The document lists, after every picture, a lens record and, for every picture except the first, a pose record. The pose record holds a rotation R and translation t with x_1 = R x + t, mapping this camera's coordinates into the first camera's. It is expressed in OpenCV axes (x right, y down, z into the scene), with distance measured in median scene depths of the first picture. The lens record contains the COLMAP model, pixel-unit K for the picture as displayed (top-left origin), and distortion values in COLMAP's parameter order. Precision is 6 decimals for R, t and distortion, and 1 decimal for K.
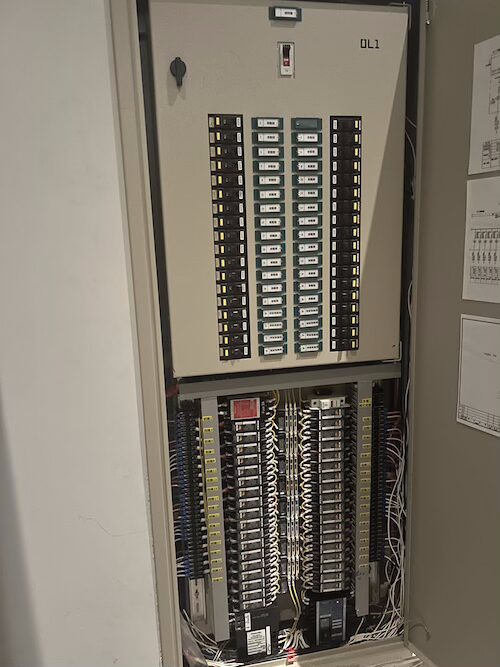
lens RADIAL K [[497.0, 0, 250.0], [0, 497.0, 333.5], [0, 0, 1]] dist [0.033562, -0.070658]
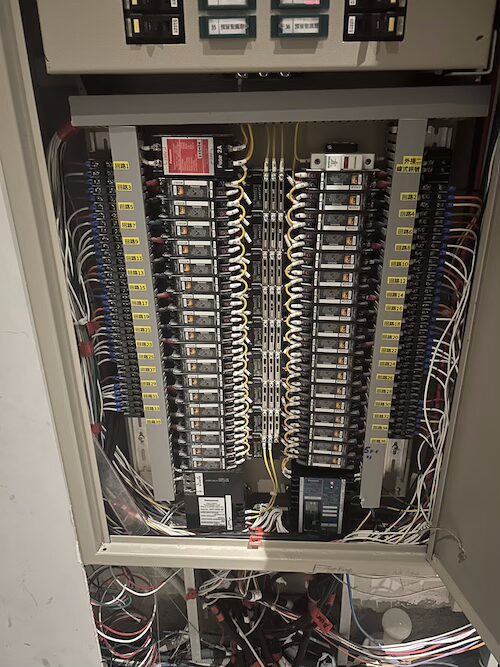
lens RADIAL K [[497.0, 0, 250.0], [0, 497.0, 333.5], [0, 0, 1]] dist [0.033562, -0.070658]
pose [[0.969490, 0.121106, -0.213127, 0.195314], [-0.067332, 0.967558, 0.243512, 0.191037], [0.235704, -0.221732, 0.946192, 0.390982]]
